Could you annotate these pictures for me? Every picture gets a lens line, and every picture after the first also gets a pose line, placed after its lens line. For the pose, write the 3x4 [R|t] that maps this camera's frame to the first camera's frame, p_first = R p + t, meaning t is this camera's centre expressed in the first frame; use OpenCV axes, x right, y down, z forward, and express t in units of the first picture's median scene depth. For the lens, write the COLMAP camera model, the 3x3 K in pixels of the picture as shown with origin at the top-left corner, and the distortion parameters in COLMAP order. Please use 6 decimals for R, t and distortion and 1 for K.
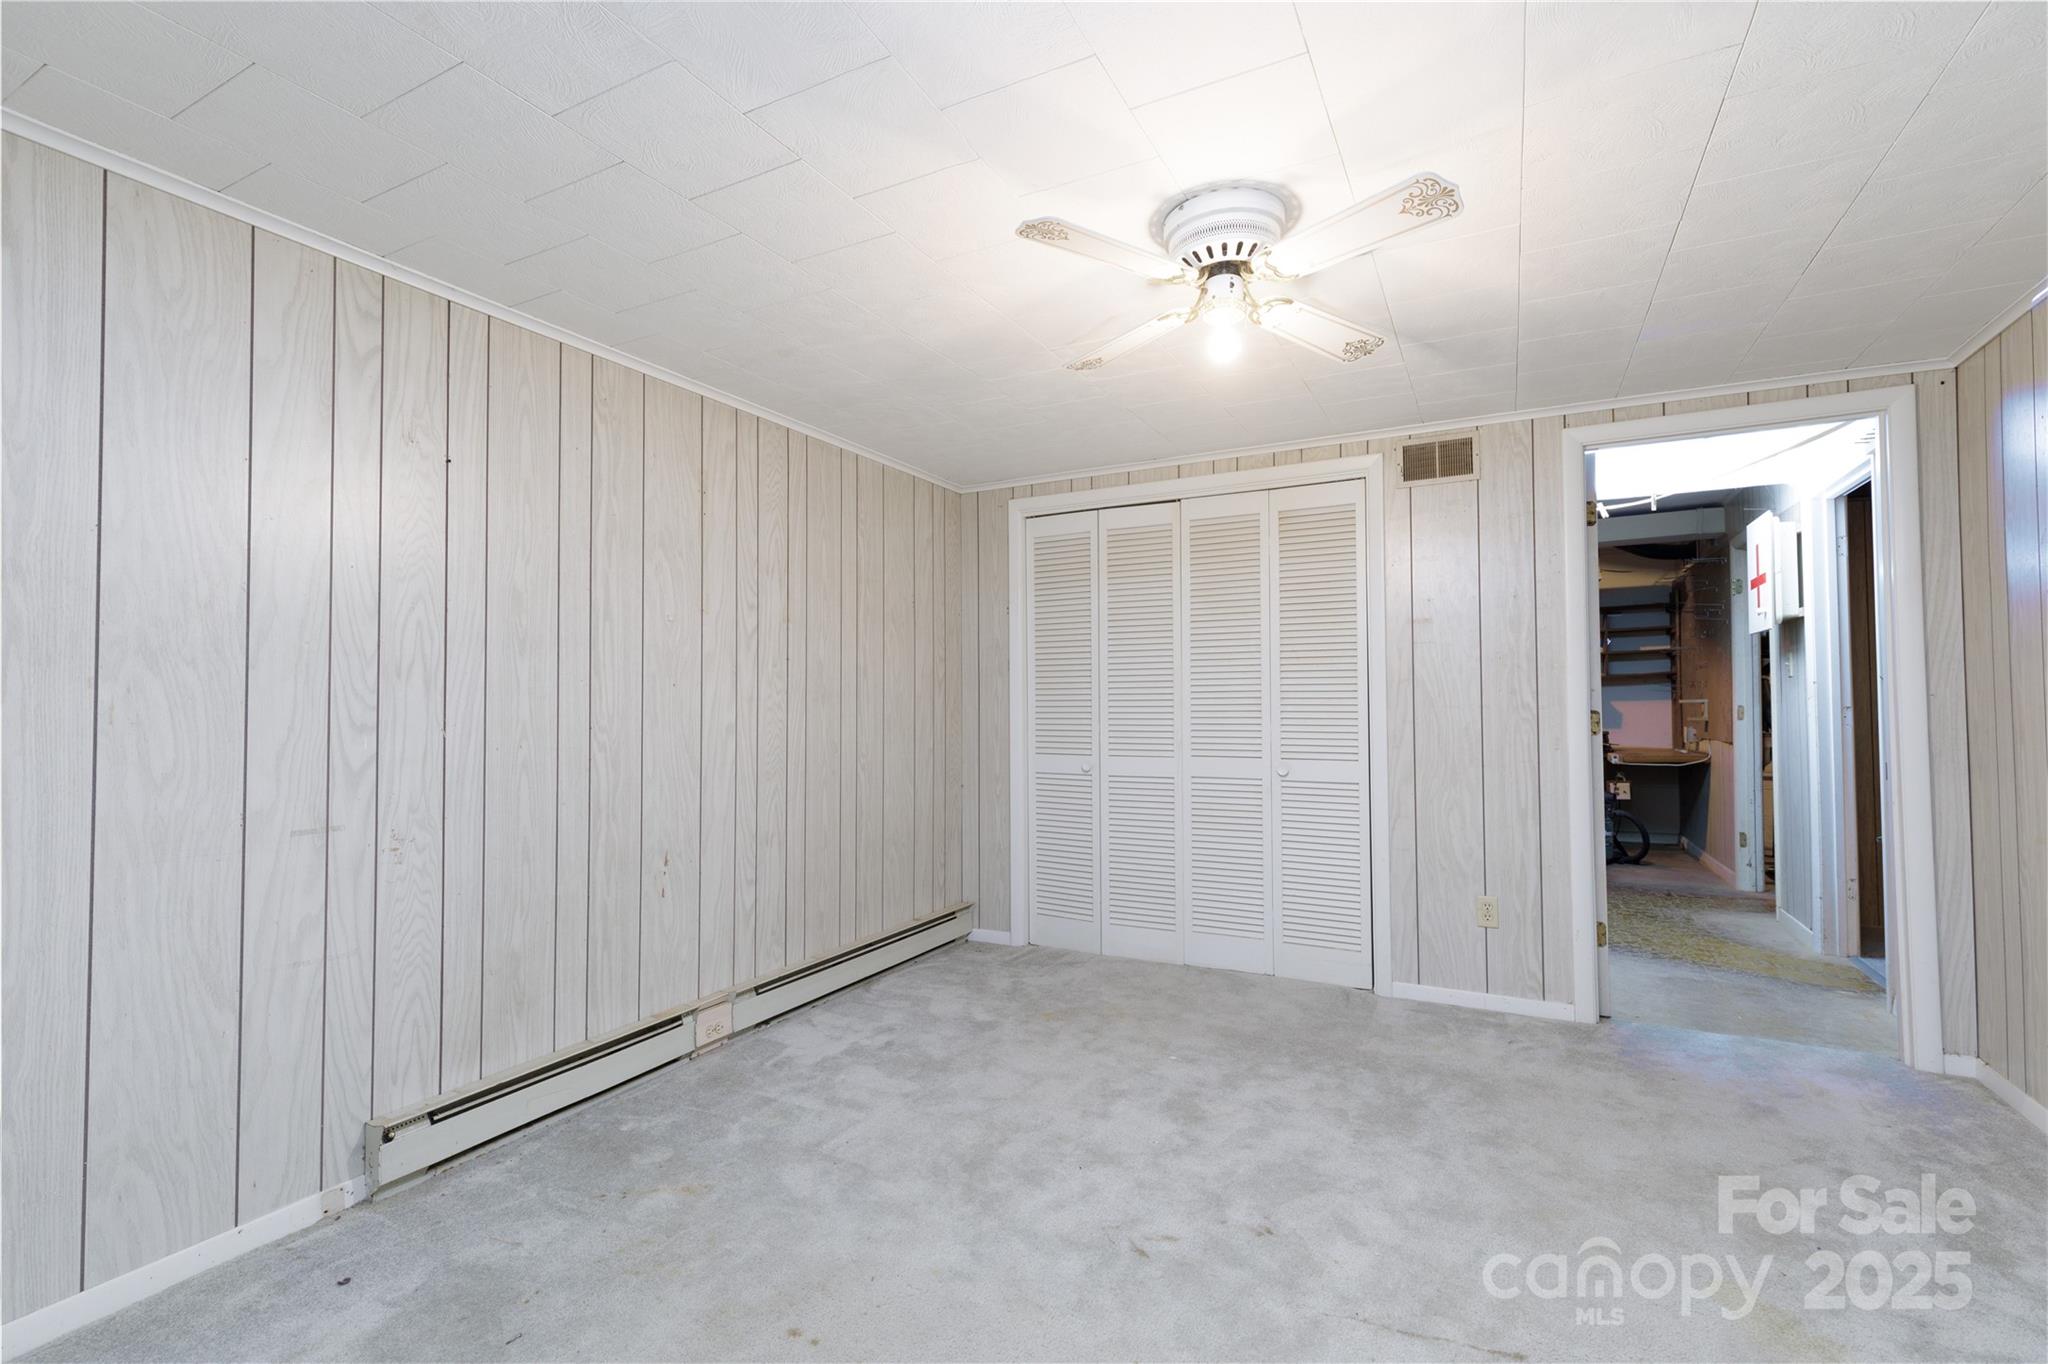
lens RADIAL K [[908.7, 0, 1026.3], [0, 908.7, 683.4], [0, 0, 1]] dist [0.002614, 0.000265]
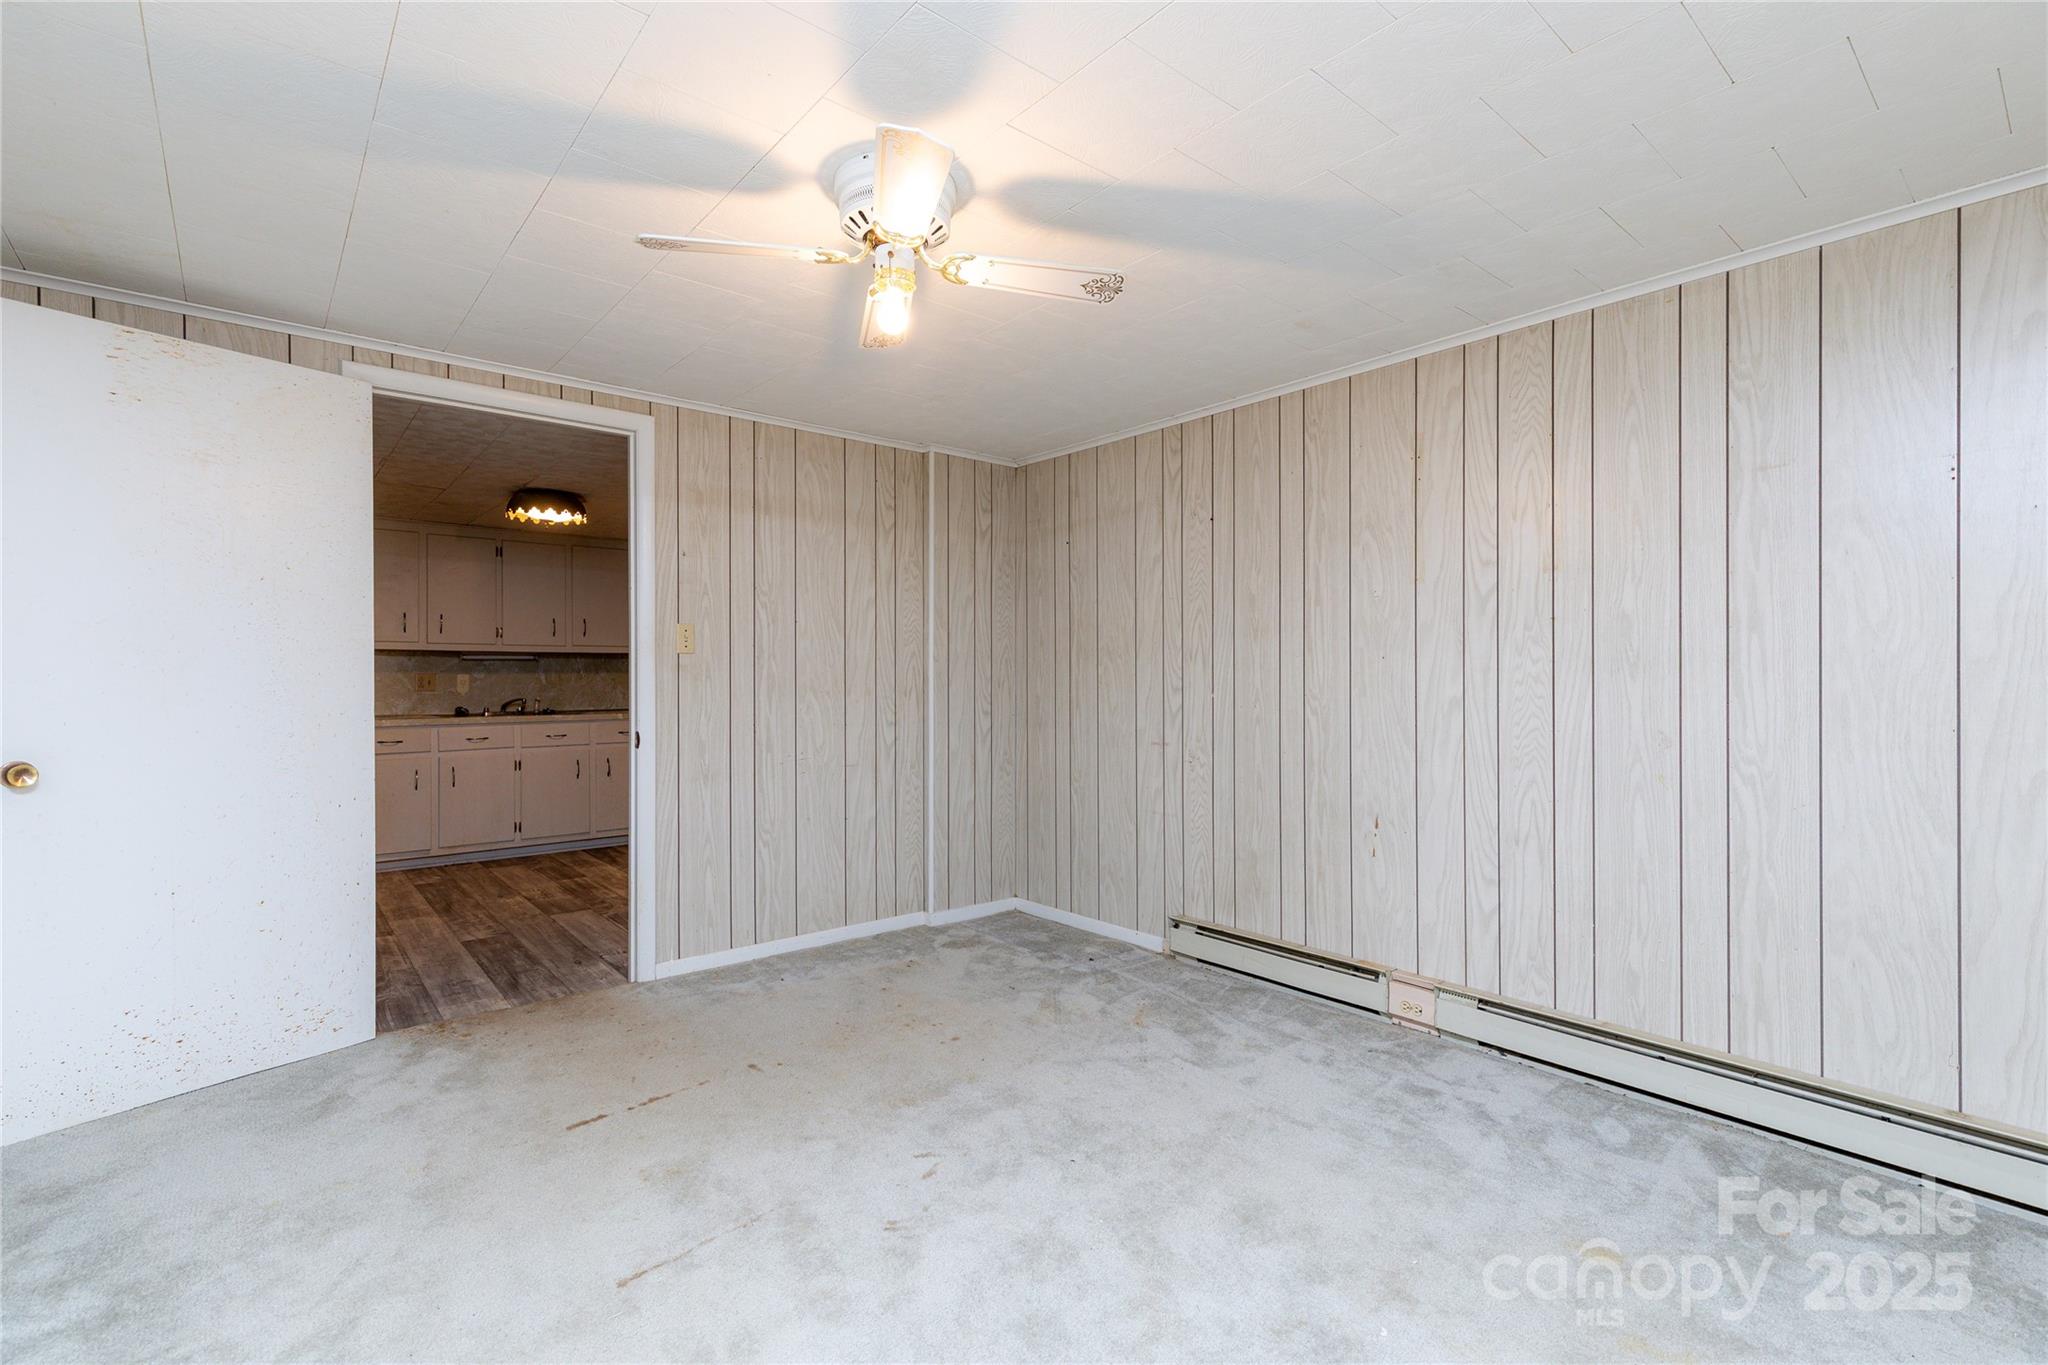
lens RADIAL K [[908.7, 0, 1030.3], [0, 908.7, 679.7], [0, 0, 1]] dist [0.002614, 0.000265]
pose [[-0.363724, 0.008306, -0.931470, 0.785401], [0.023640, 0.999720, -0.000317, 0.019457], [0.931207, -0.022135, -0.363819, 1.080096]]
